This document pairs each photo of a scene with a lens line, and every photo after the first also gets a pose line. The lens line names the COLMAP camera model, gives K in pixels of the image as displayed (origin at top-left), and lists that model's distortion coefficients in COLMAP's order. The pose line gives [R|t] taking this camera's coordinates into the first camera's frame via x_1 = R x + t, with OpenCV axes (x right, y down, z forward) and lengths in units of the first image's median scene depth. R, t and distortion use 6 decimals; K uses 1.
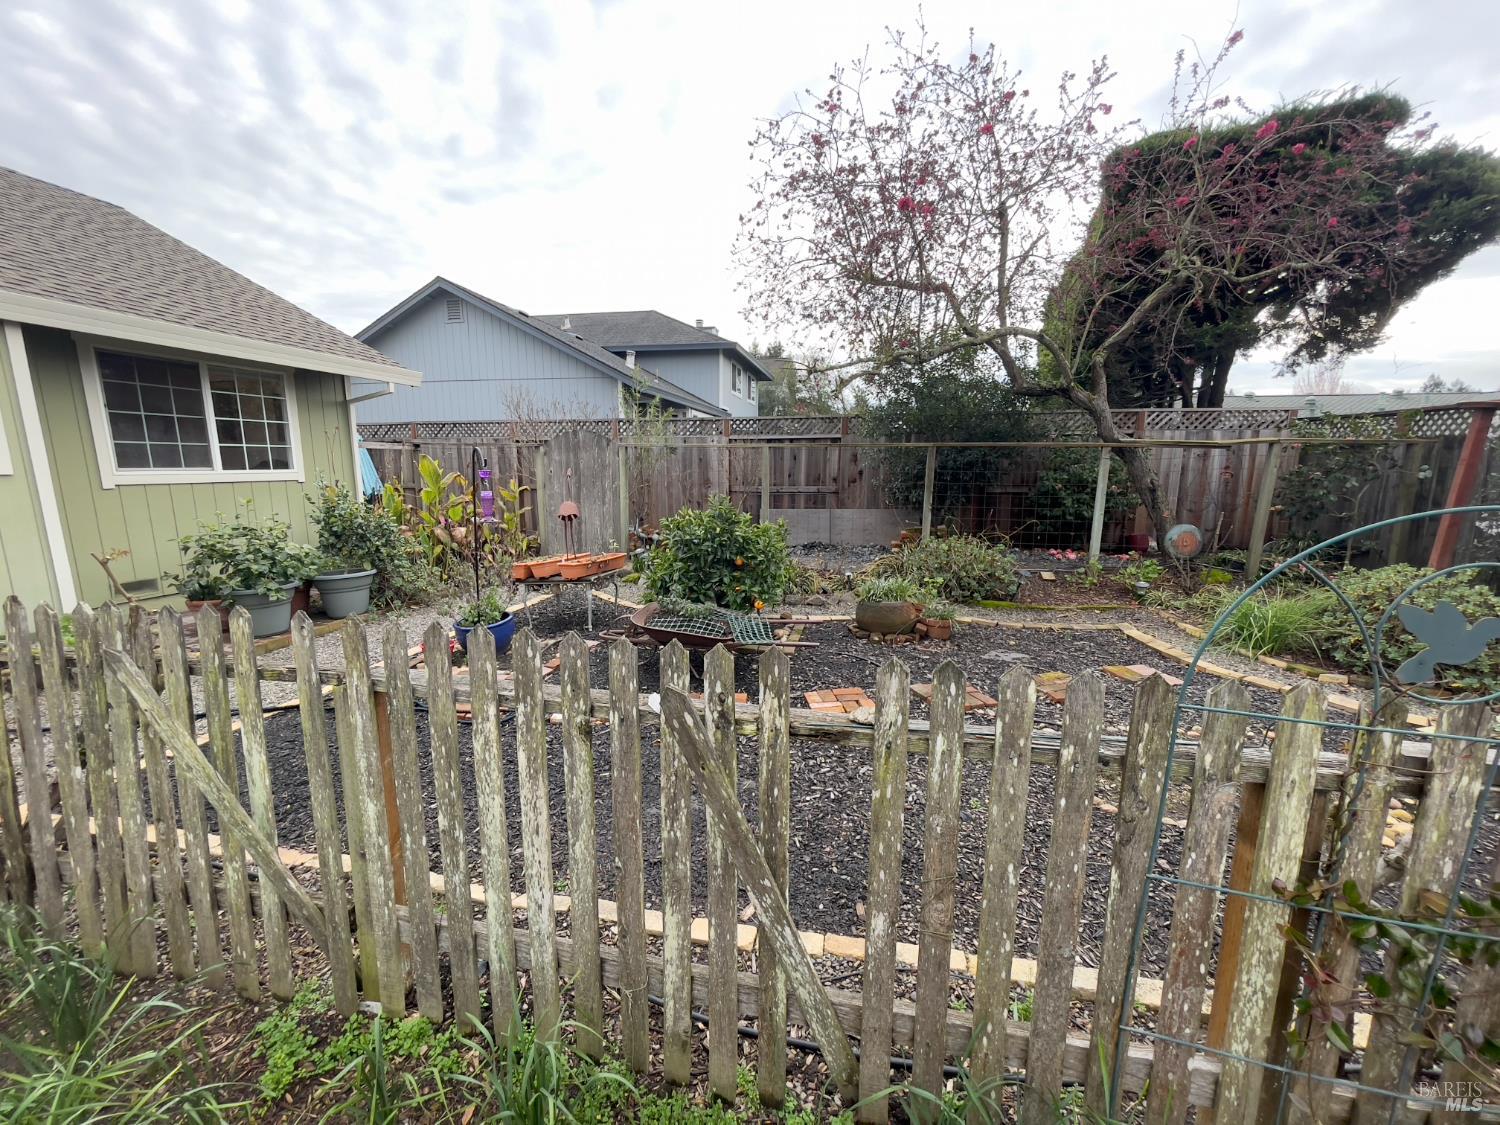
lens RADIAL K [[605.7, 0, 739.5], [0, 605.7, 570.5], [0, 0, 1]] dist [0.027680, 0.000130]
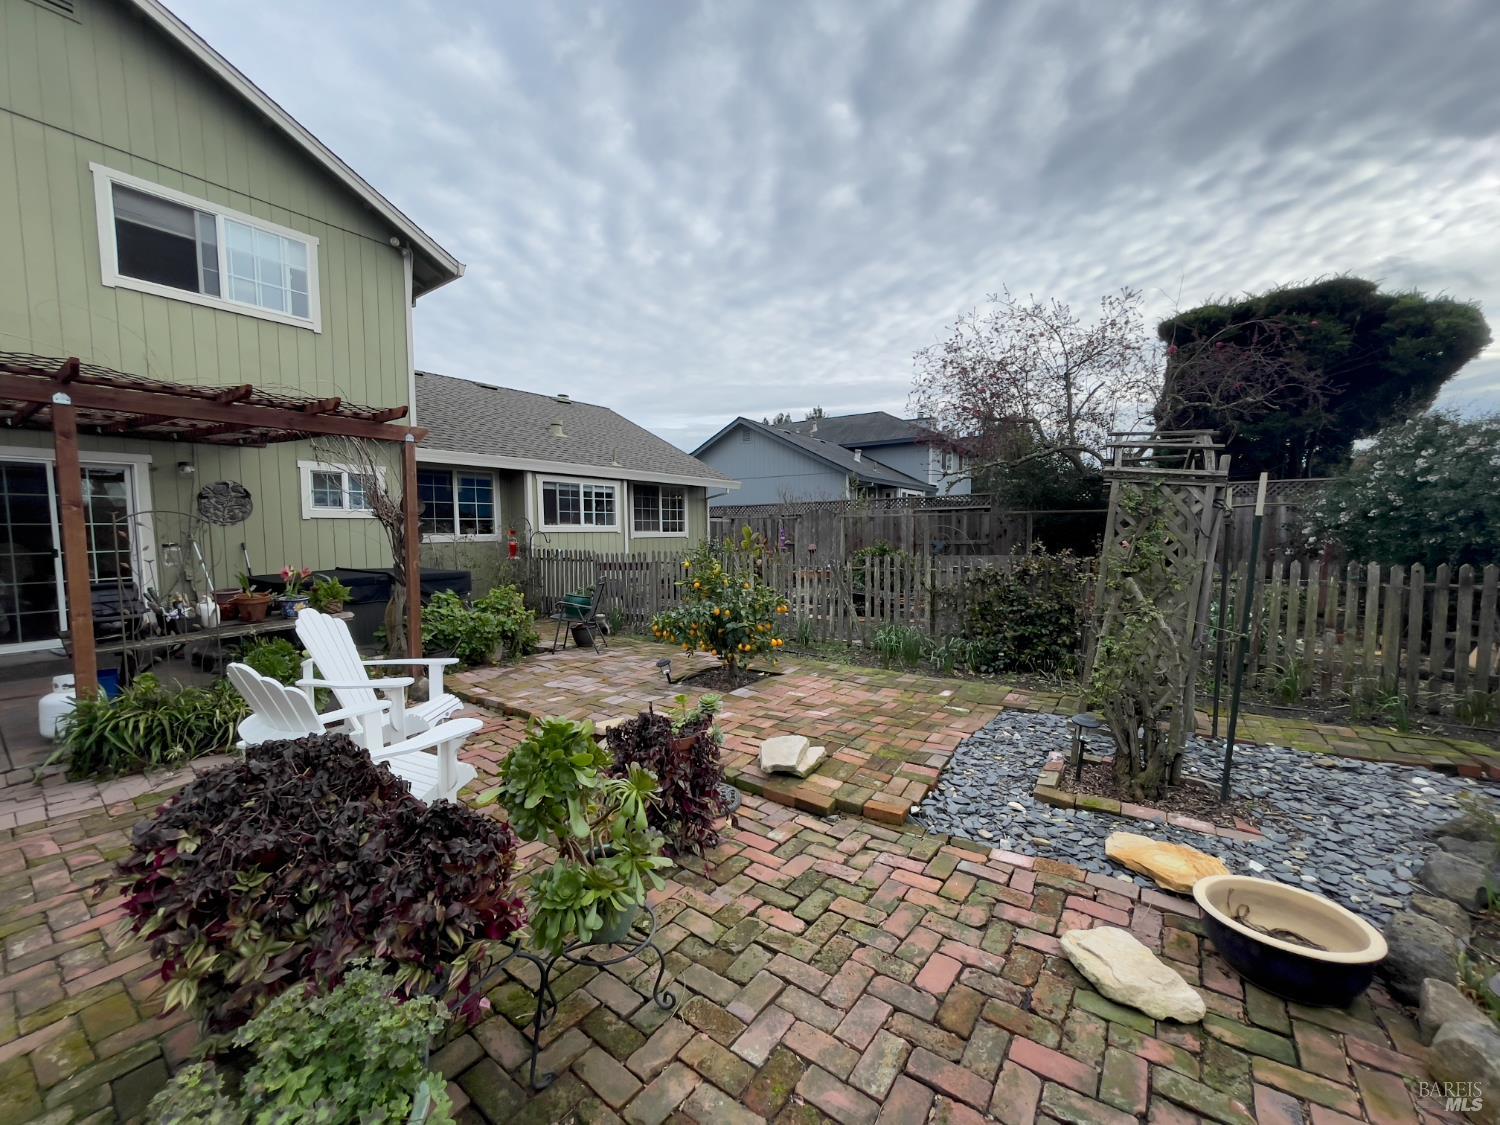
lens RADIAL K [[607.7, 0, 750.5], [0, 607.7, 595.9], [0, 0, 1]] dist [0.000264, 0.000259]
pose [[0.930438, 0.032494, -0.365006, 0.199289], [-0.056955, 0.996780, -0.056448, 0.129472], [0.361996, 0.073310, 0.929292, -0.679529]]
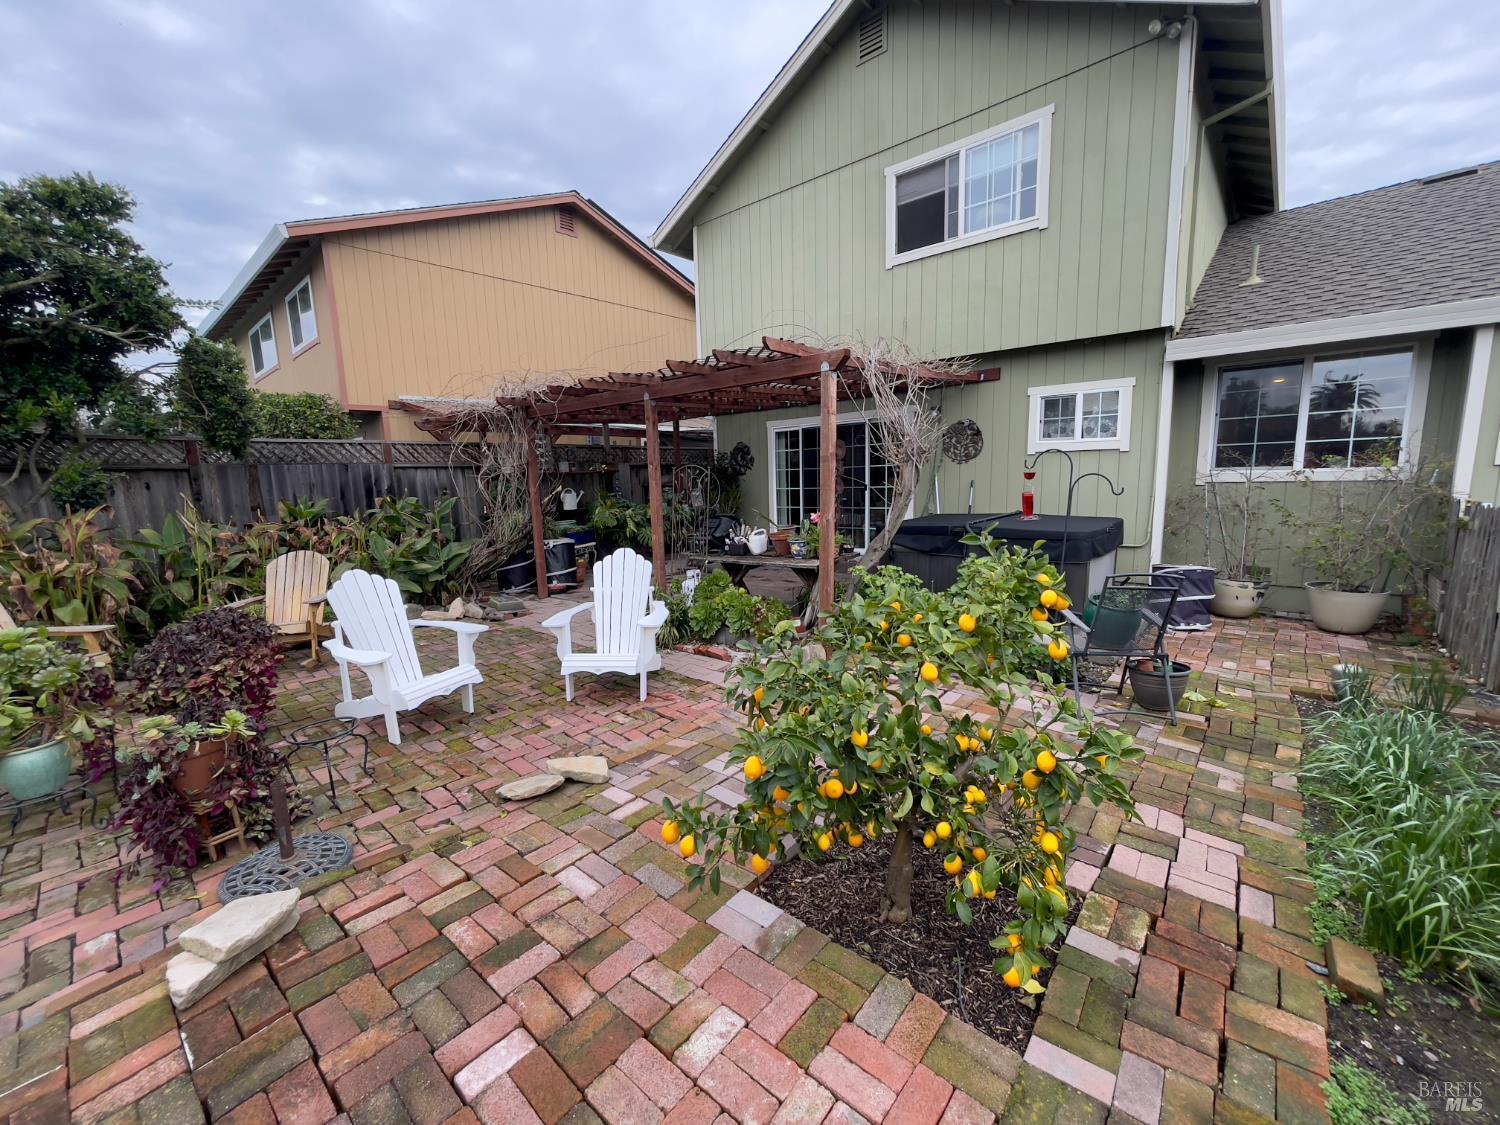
lens RADIAL K [[613.6, 0, 750.0], [0, 613.6, 580.4], [0, 0, 1]] dist [-0.013244, 0.000879]
pose [[-0.457327, 0.163701, -0.874102, 0.157461], [-0.129845, 0.960087, 0.247738, 0.007310], [0.879768, 0.226795, -0.417818, -0.023141]]
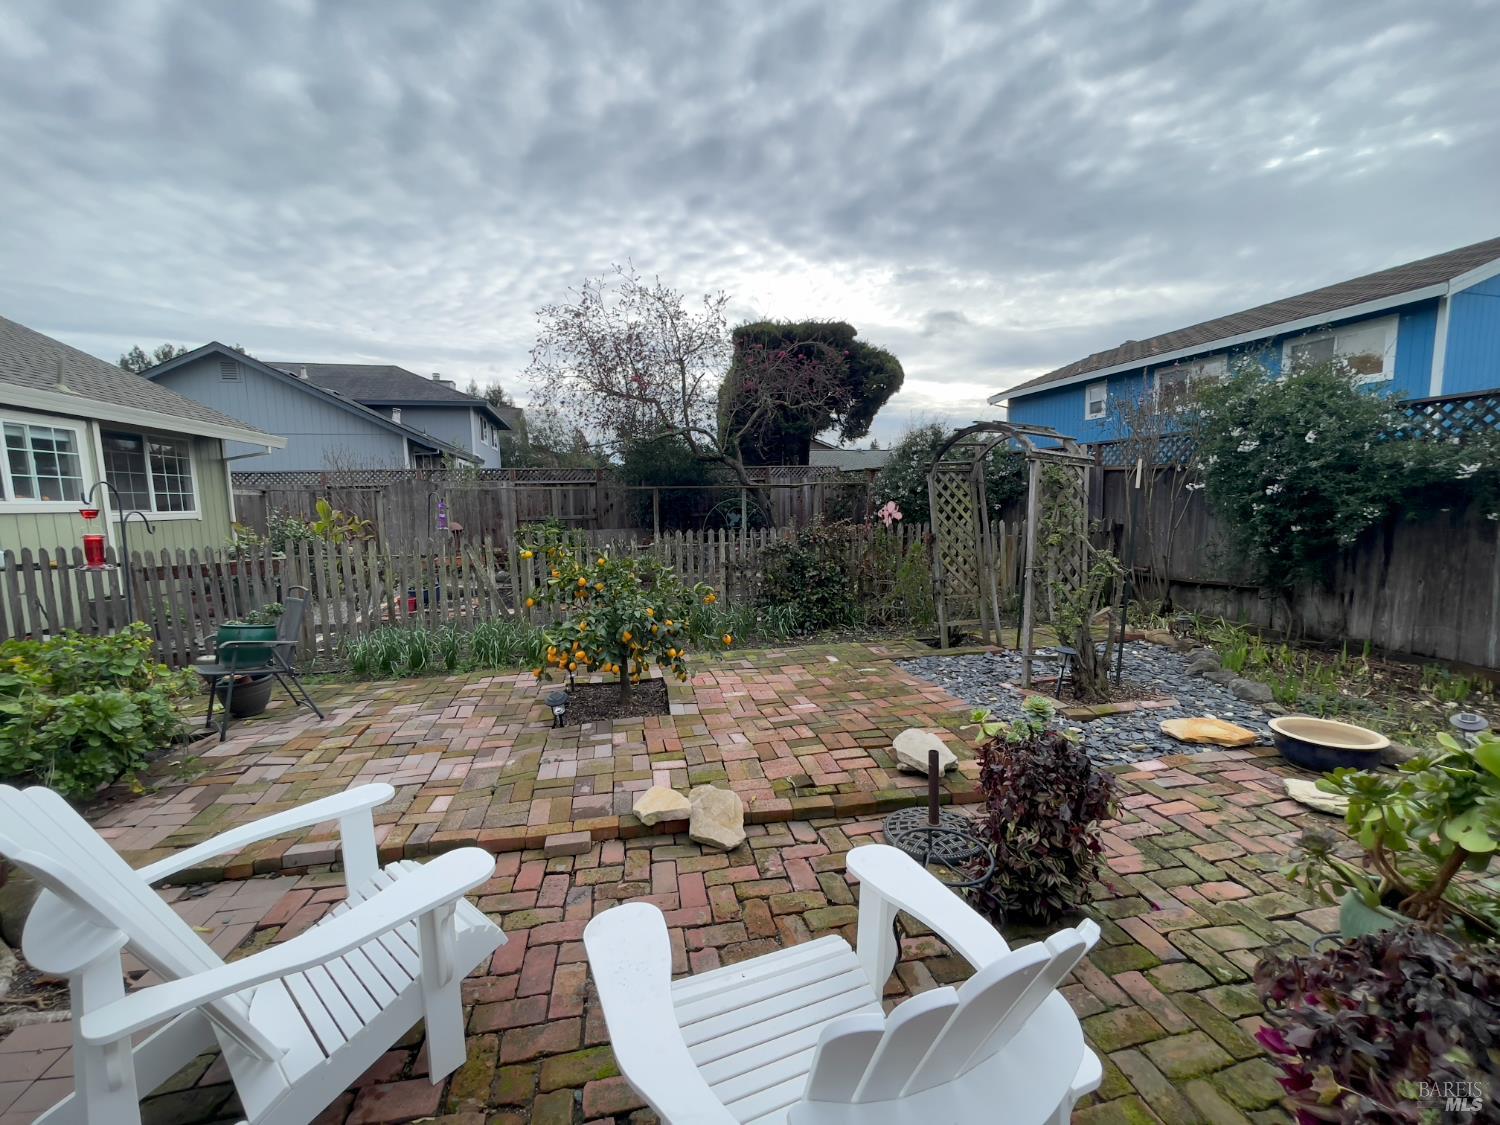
lens RADIAL K [[610.5, 0, 742.2], [0, 610.5, 568.7], [0, 0, 1]] dist [-0.018436, 0.009097]
pose [[0.901378, -0.064324, 0.428228, -0.188963], [0.092976, 0.994591, -0.046308, 0.109759], [-0.422933, 0.081557, 0.902483, -0.561048]]
